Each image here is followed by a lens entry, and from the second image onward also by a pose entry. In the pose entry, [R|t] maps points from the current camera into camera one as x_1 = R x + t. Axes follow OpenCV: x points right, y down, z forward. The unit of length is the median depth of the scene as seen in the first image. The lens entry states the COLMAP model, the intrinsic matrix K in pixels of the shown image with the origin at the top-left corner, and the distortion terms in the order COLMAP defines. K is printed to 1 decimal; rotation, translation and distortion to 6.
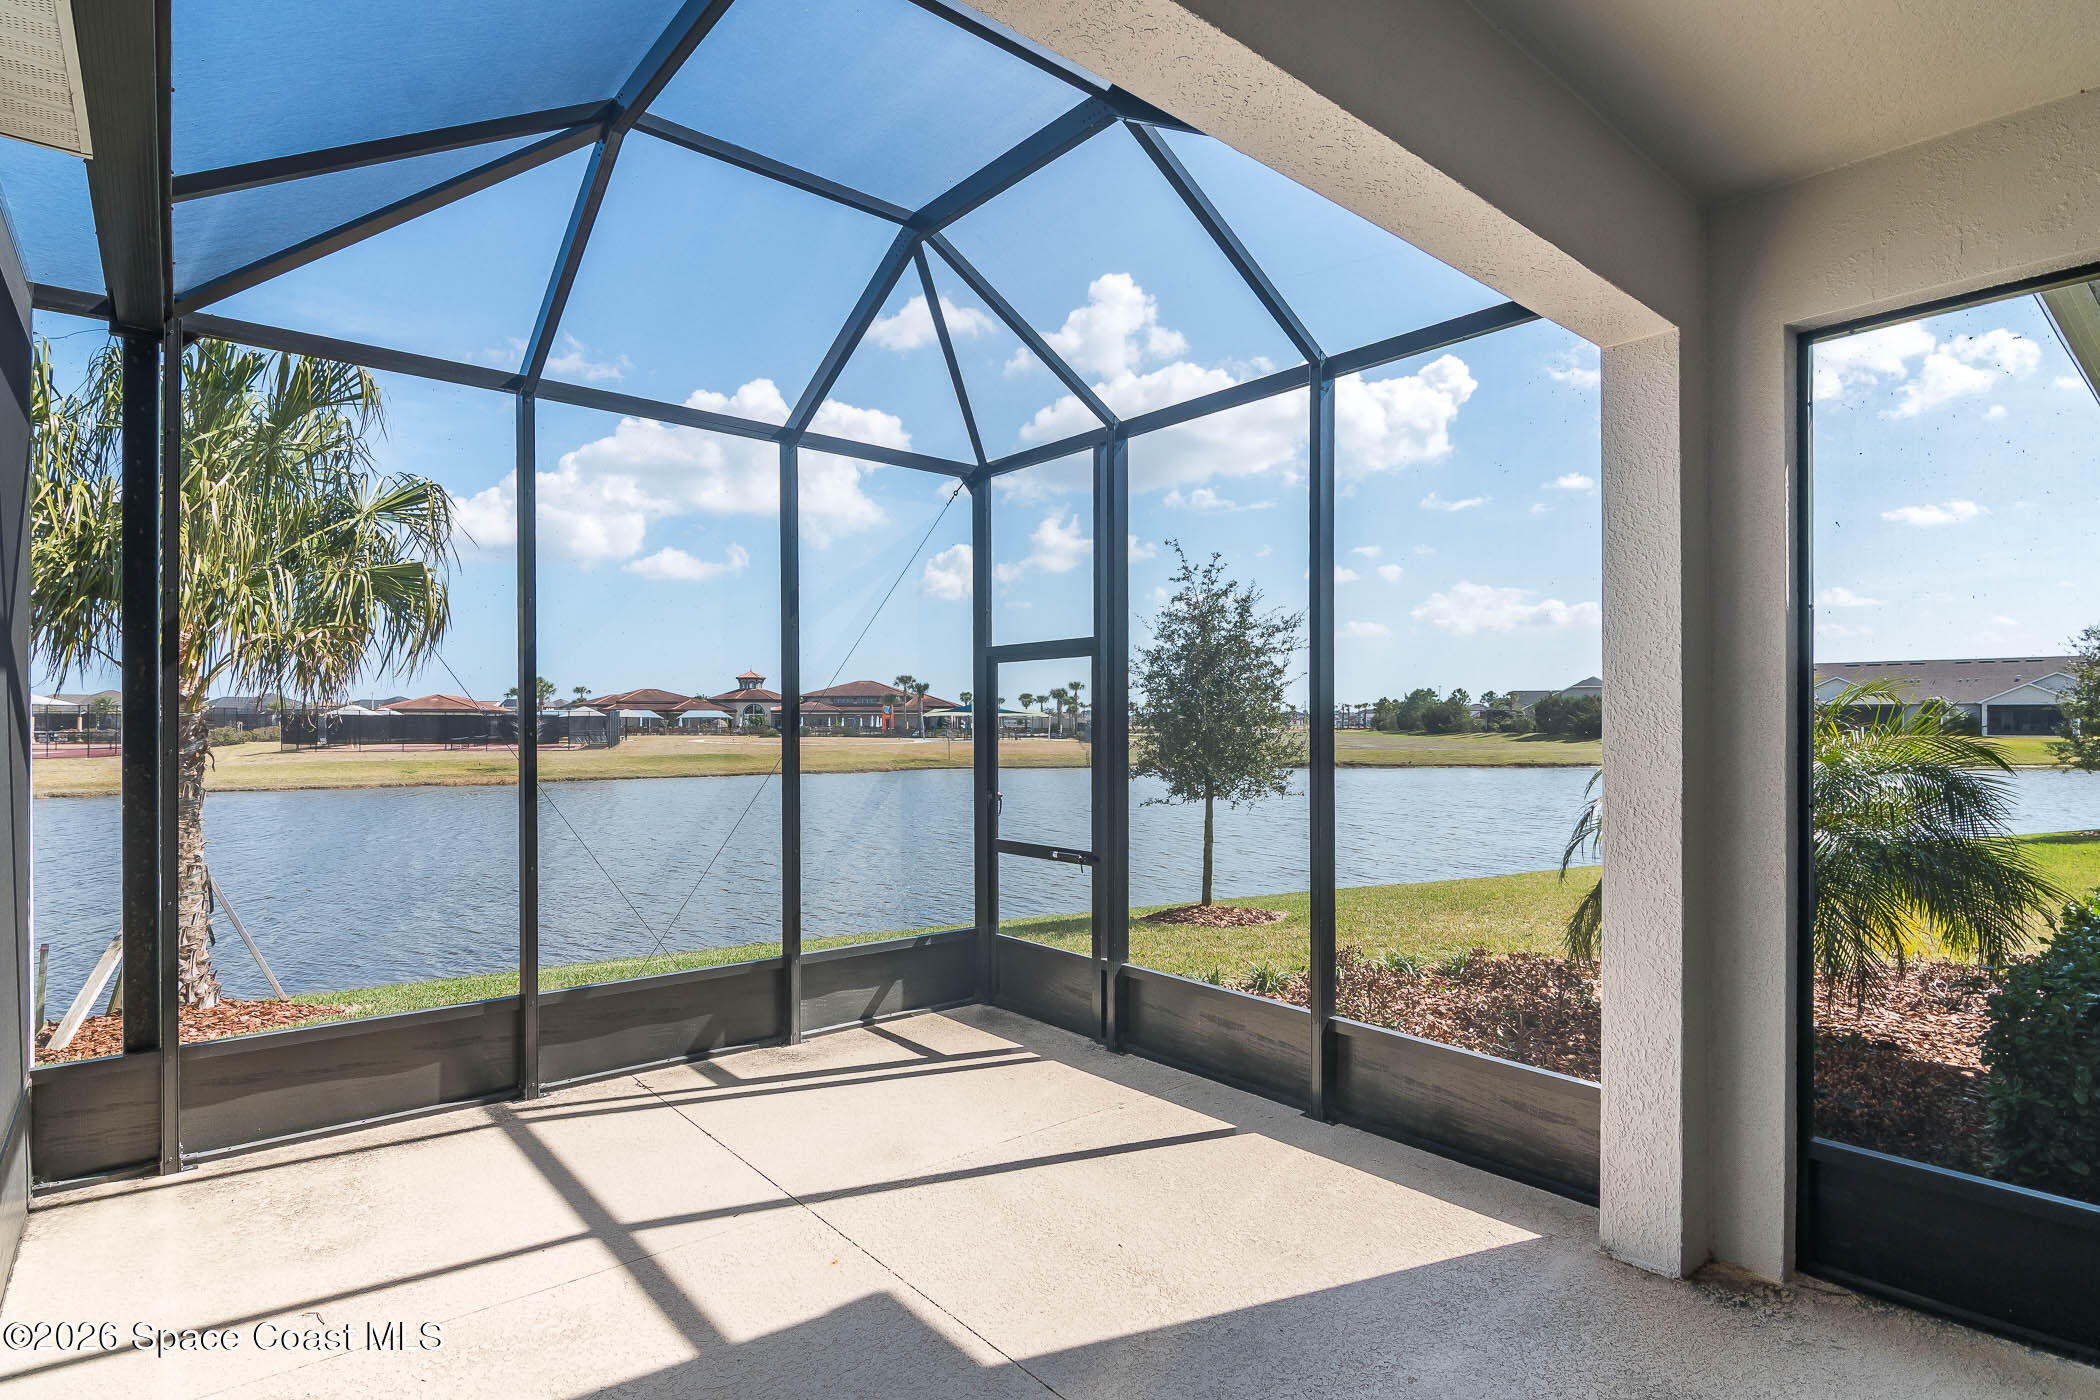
lens RADIAL K [[1036.7, 0, 1041.6], [0, 1036.7, 717.5], [0, 0, 1]] dist [-0.002597, -0.000762]
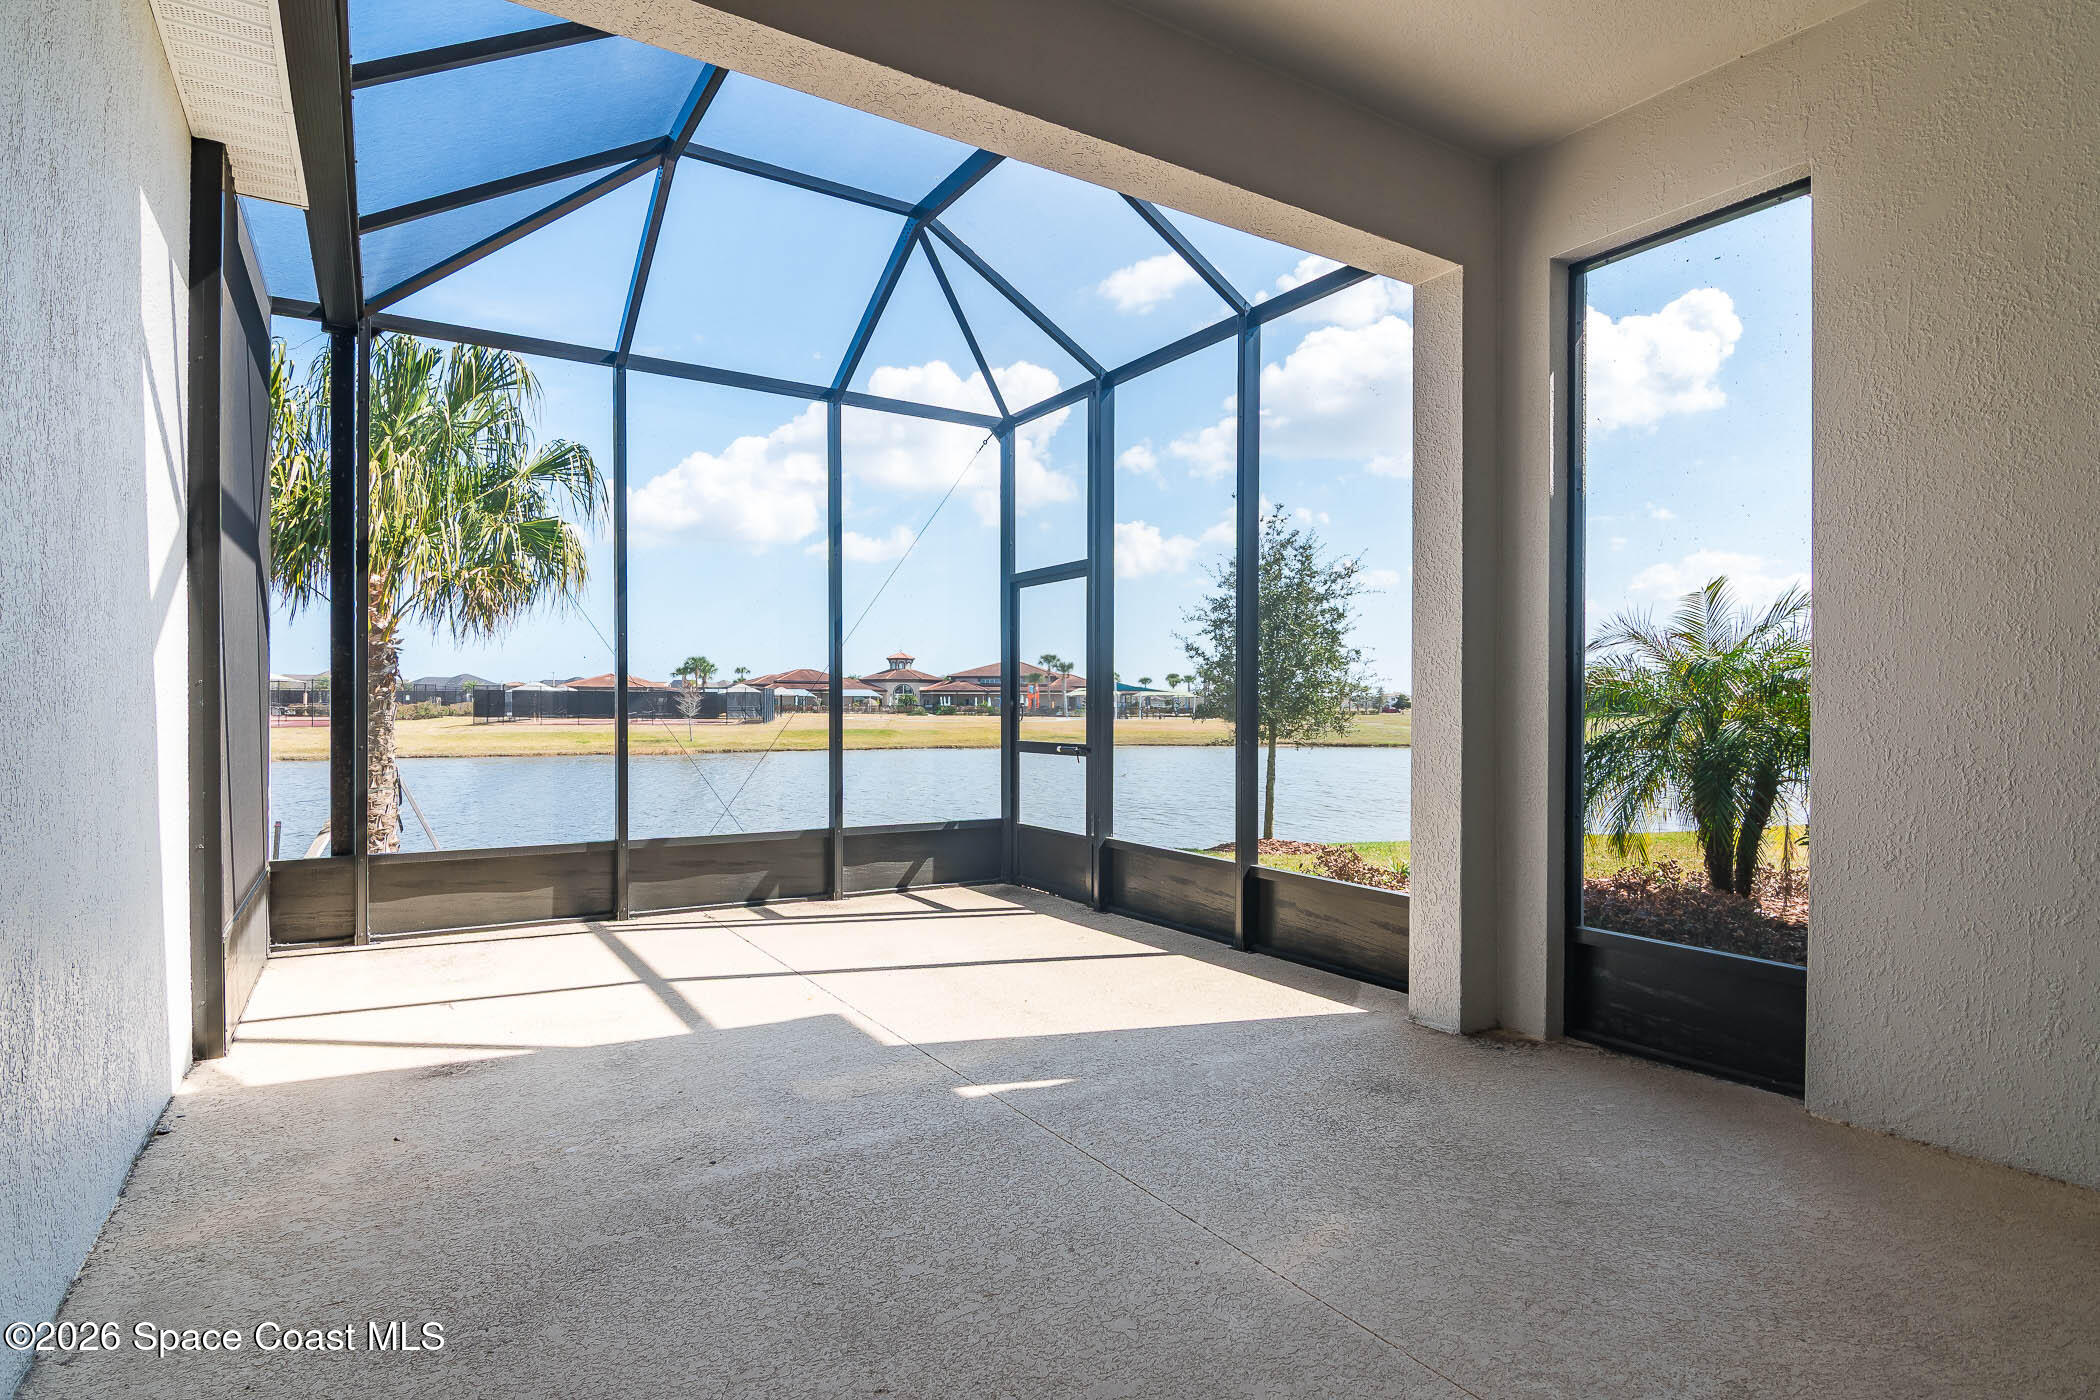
lens RADIAL K [[1055.5, 0, 1050.0], [0, 1055.5, 700.0], [0, 0, 1]] dist [0.002796, 0.000112]
pose [[0.990774, 0.001712, -0.135510, 0.162730], [-0.001717, 0.999999, 0.000081, 0.077053], [0.135510, 0.000152, 0.990776, -0.171112]]
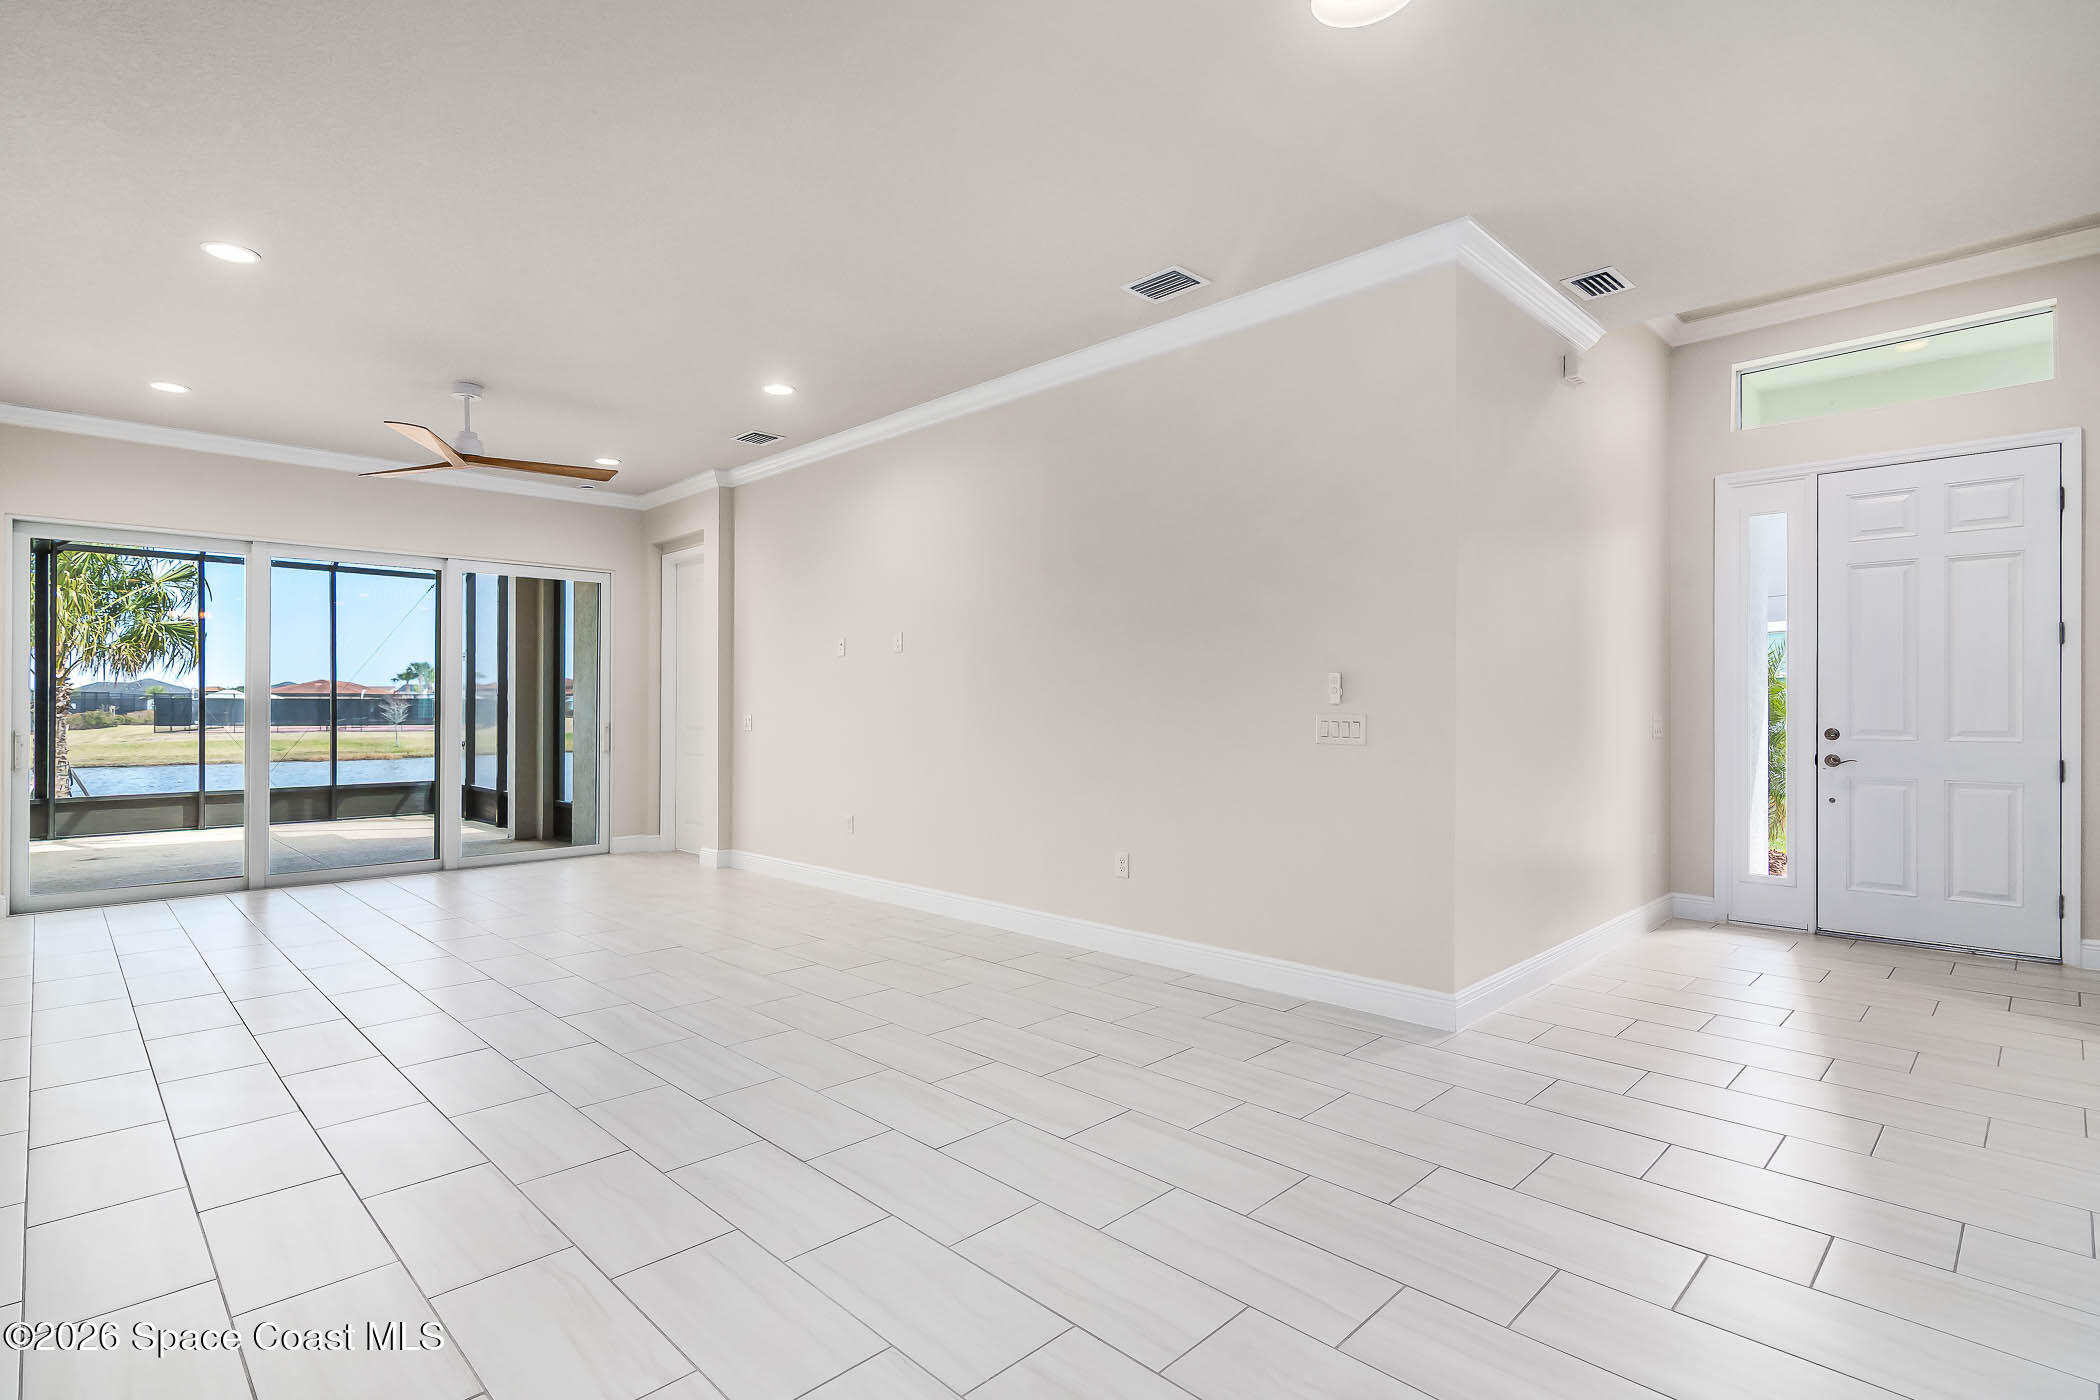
lens RADIAL K [[1019.4, 0, 1050.0], [0, 1019.4, 700.0], [0, 0, 1]] dist [0.000238, 0.000026]
pose [[0.996694, -0.002996, 0.081187, 1.162408], [0.003105, 0.999994, -0.001217, 0.036770], [-0.081183, 0.001465, 0.996698, -1.409395]]
